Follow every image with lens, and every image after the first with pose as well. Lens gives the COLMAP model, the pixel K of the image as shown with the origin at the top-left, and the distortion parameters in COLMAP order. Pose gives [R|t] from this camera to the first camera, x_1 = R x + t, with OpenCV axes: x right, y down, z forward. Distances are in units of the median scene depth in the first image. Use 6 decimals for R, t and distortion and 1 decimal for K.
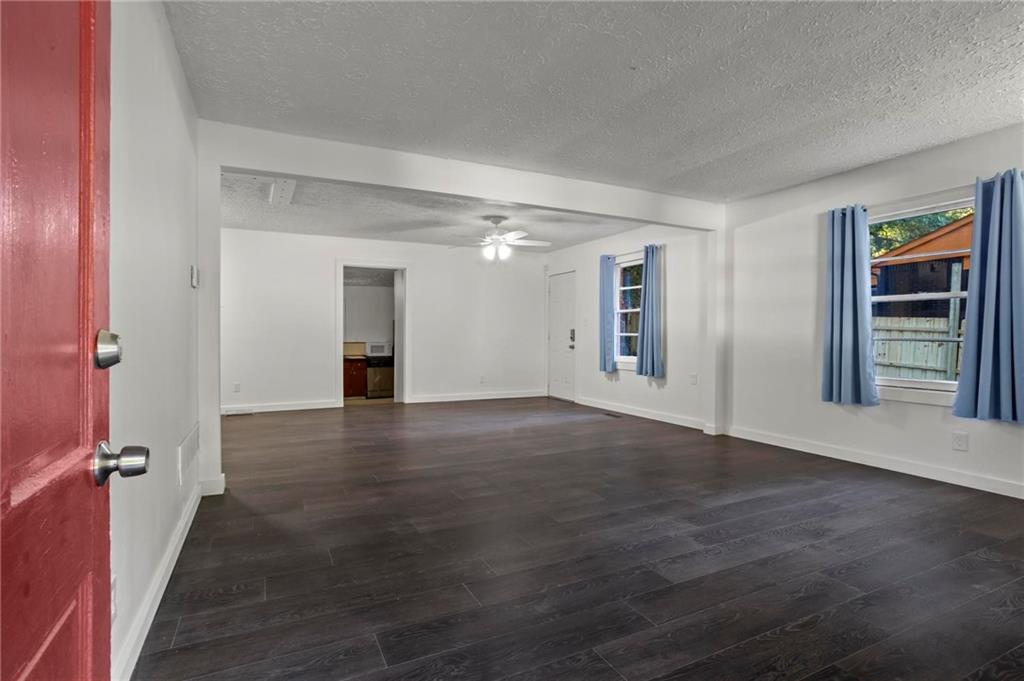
lens RADIAL K [[502.6, 0, 490.7], [0, 502.6, 340.0], [0, 0, 1]] dist [-0.050556, 0.032809]
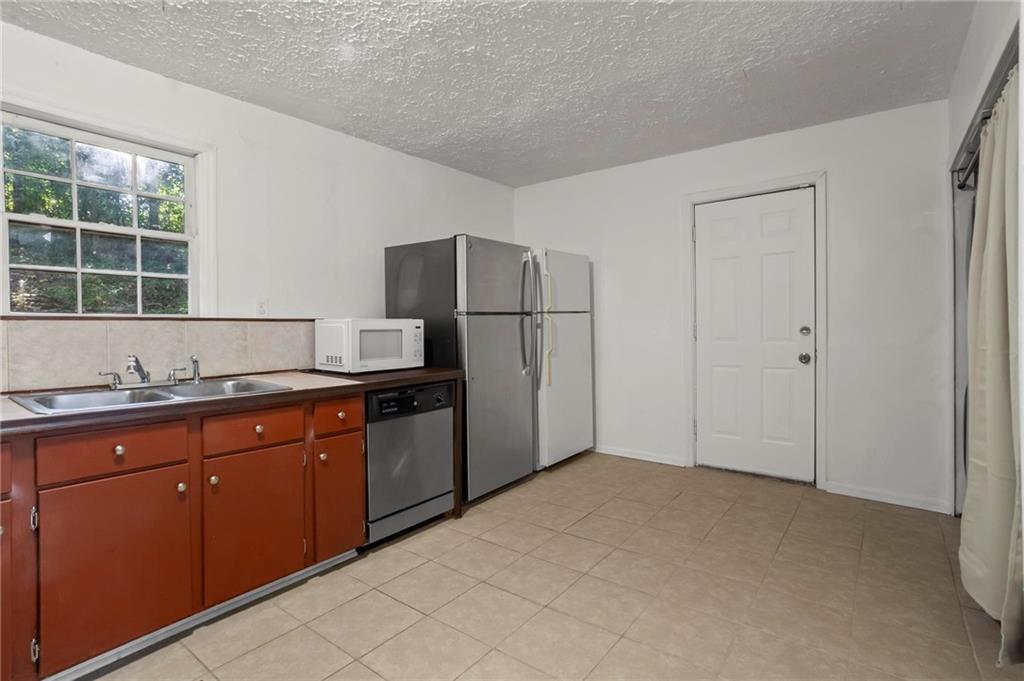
lens RADIAL K [[498.2, 0, 498.8], [0, 498.2, 331.1], [0, 0, 1]] dist [-0.056824, 0.030227]
pose [[0.885606, -0.014263, 0.464218, -1.188547], [0.019434, 0.999791, -0.006357, 0.058511], [-0.464030, 0.014651, 0.885698, 3.042603]]
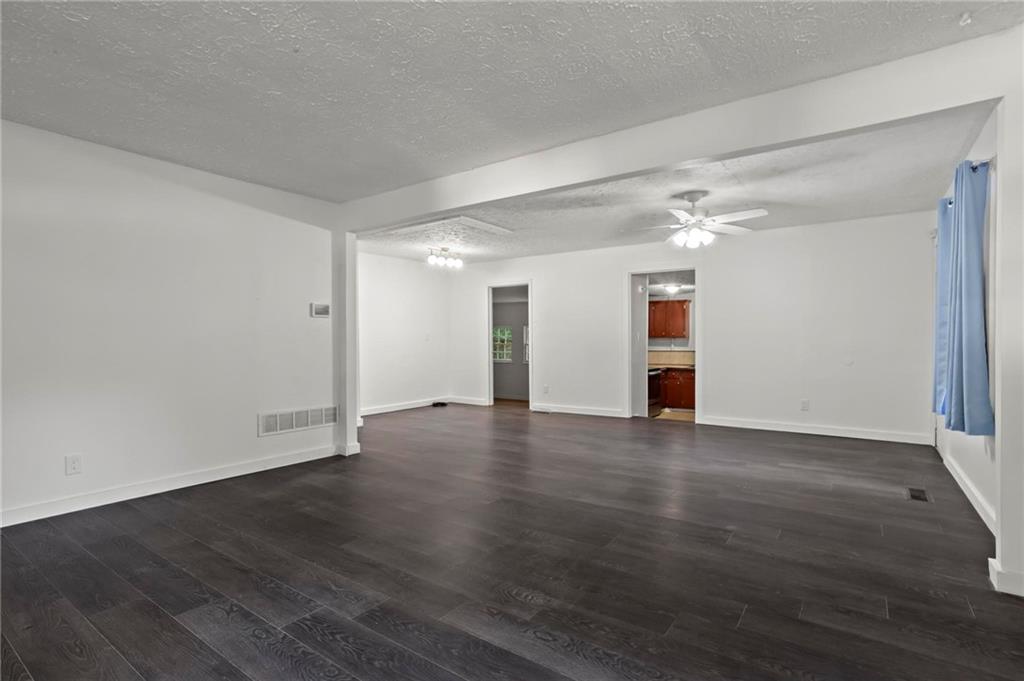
lens RADIAL K [[494.2, 0, 512.0], [0, 494.2, 340.5], [0, 0, 1]] dist [-0.053517, 0.029315]
pose [[0.498488, -0.002669, -0.866892, 1.139055], [-0.007479, 0.999945, -0.007380, -0.024072], [0.866864, 0.010162, 0.498441, 0.838973]]
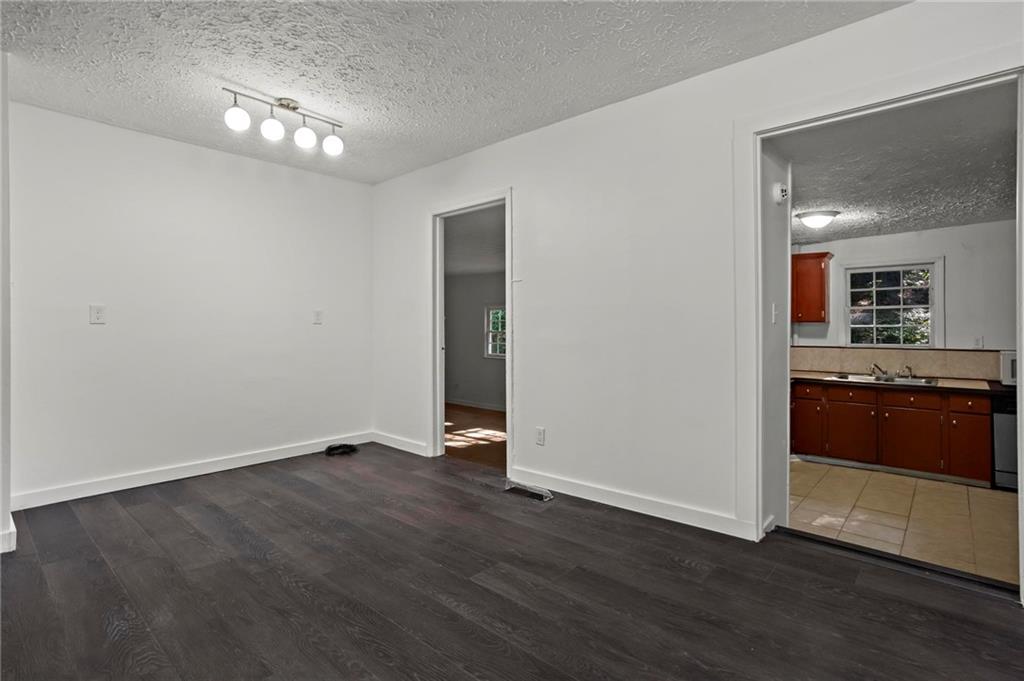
lens RADIAL K [[498.2, 0, 498.8], [0, 498.2, 331.1], [0, 0, 1]] dist [-0.056824, 0.030227]
pose [[0.384127, 0.004503, -0.923269, -0.142321], [-0.012096, 0.999927, -0.000156, -0.029227], [0.923201, 0.011227, 0.384153, 1.862870]]
